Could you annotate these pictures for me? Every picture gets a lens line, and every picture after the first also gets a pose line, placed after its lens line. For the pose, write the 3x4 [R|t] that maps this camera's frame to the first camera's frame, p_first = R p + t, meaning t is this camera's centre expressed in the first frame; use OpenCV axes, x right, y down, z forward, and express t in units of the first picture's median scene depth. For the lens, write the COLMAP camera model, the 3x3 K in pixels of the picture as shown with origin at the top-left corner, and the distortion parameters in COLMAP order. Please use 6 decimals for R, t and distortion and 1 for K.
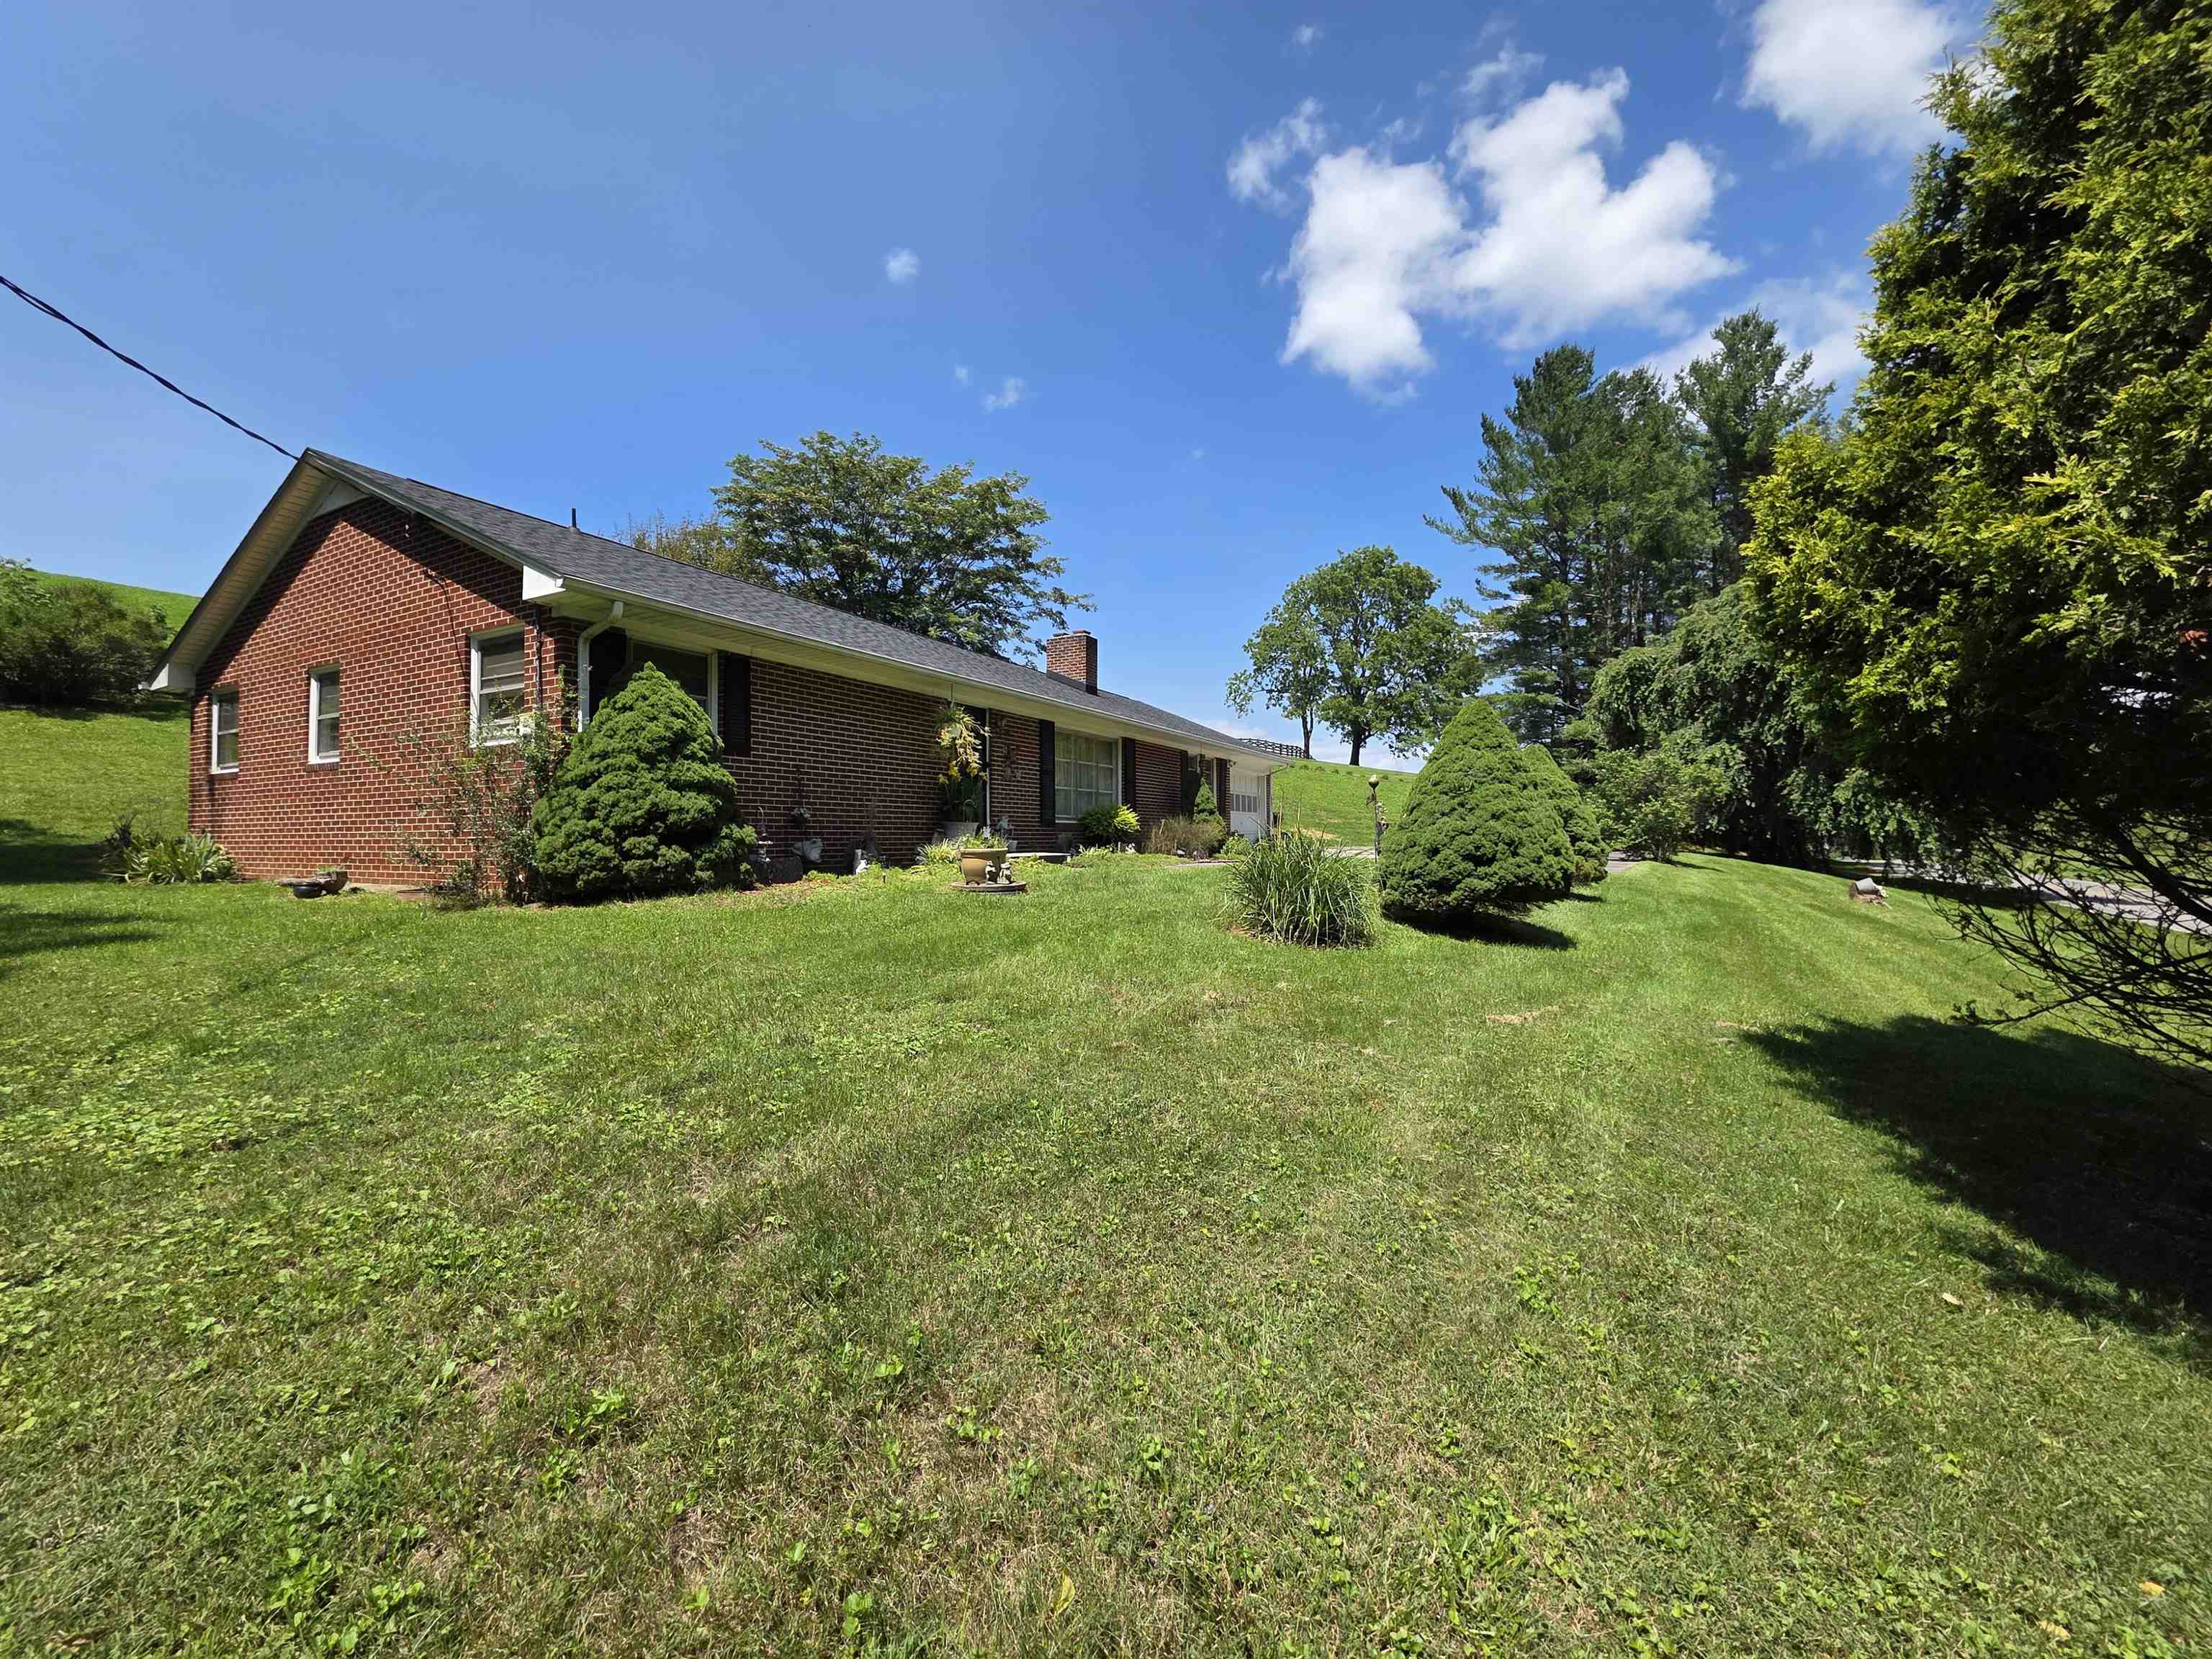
lens RADIAL K [[881.6, 0, 1129.3], [0, 881.6, 818.2], [0, 0, 1]] dist [-0.015414, 0.000182]
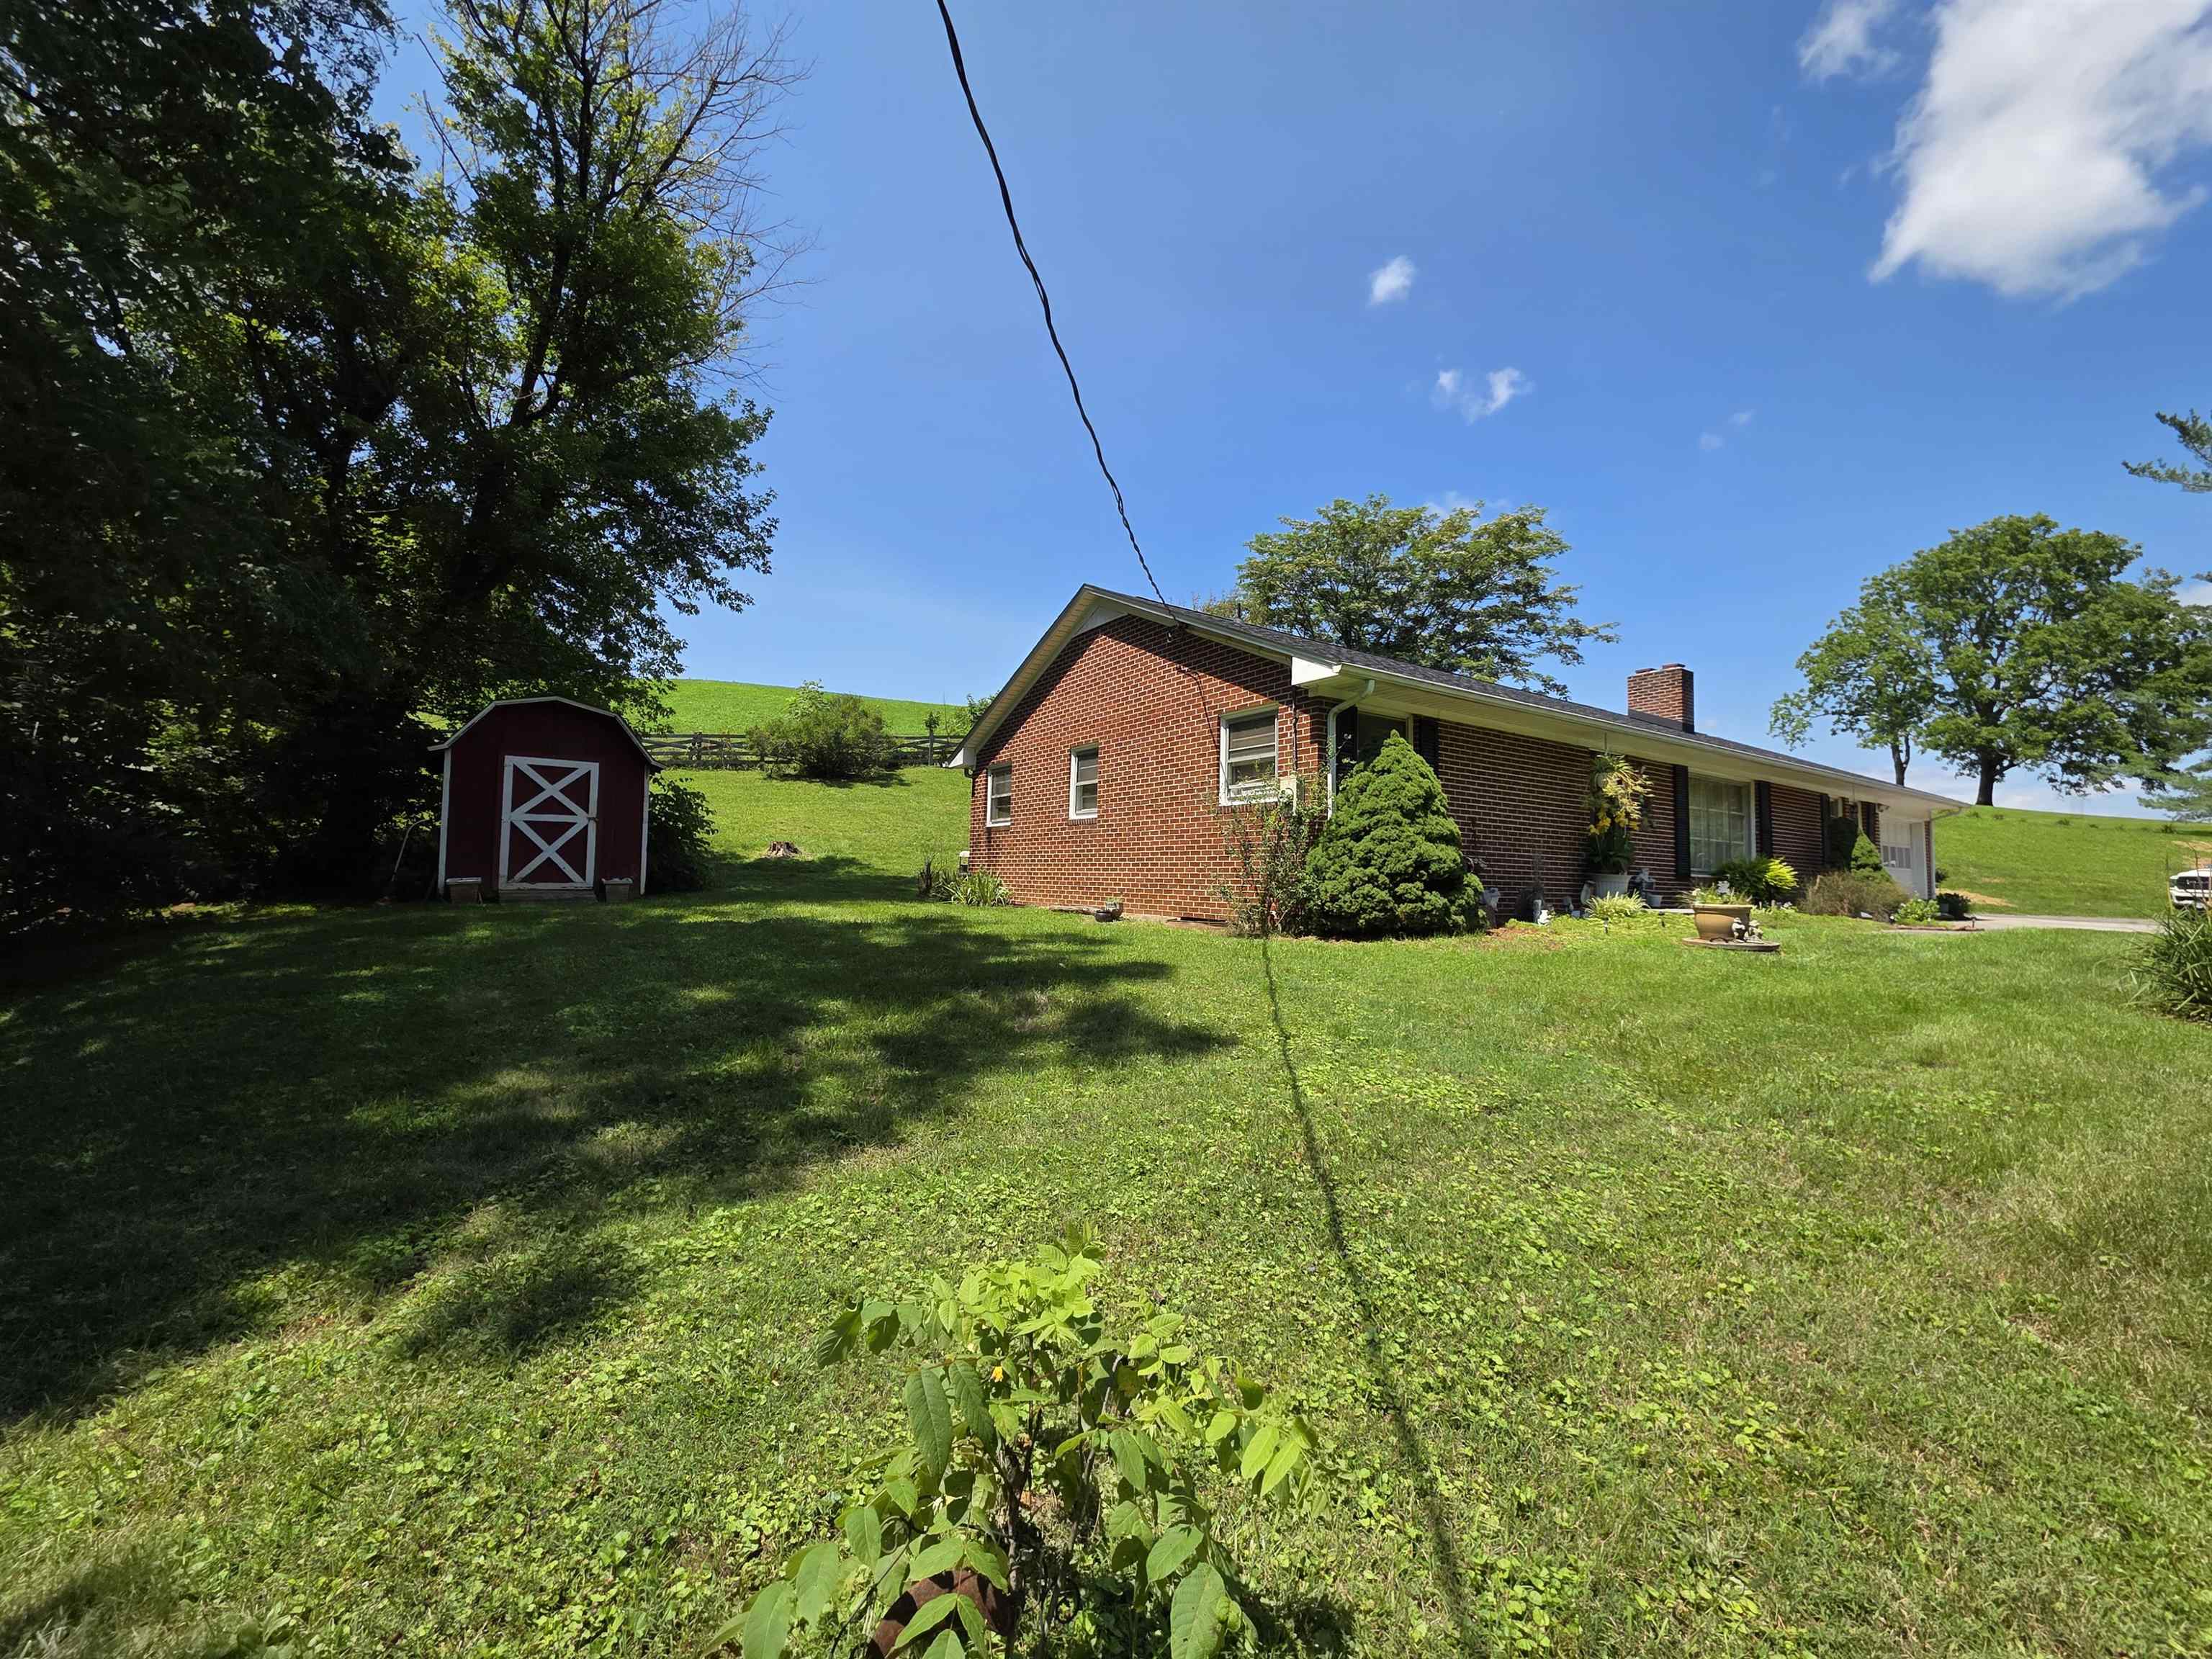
lens RADIAL K [[881.6, 0, 1129.3], [0, 881.6, 818.2], [0, 0, 1]] dist [-0.015414, 0.000182]
pose [[0.867142, -0.008470, -0.497989, -0.173328], [-0.018098, 0.998659, -0.048499, -0.000662], [0.497732, 0.051068, 0.865826, -0.101902]]
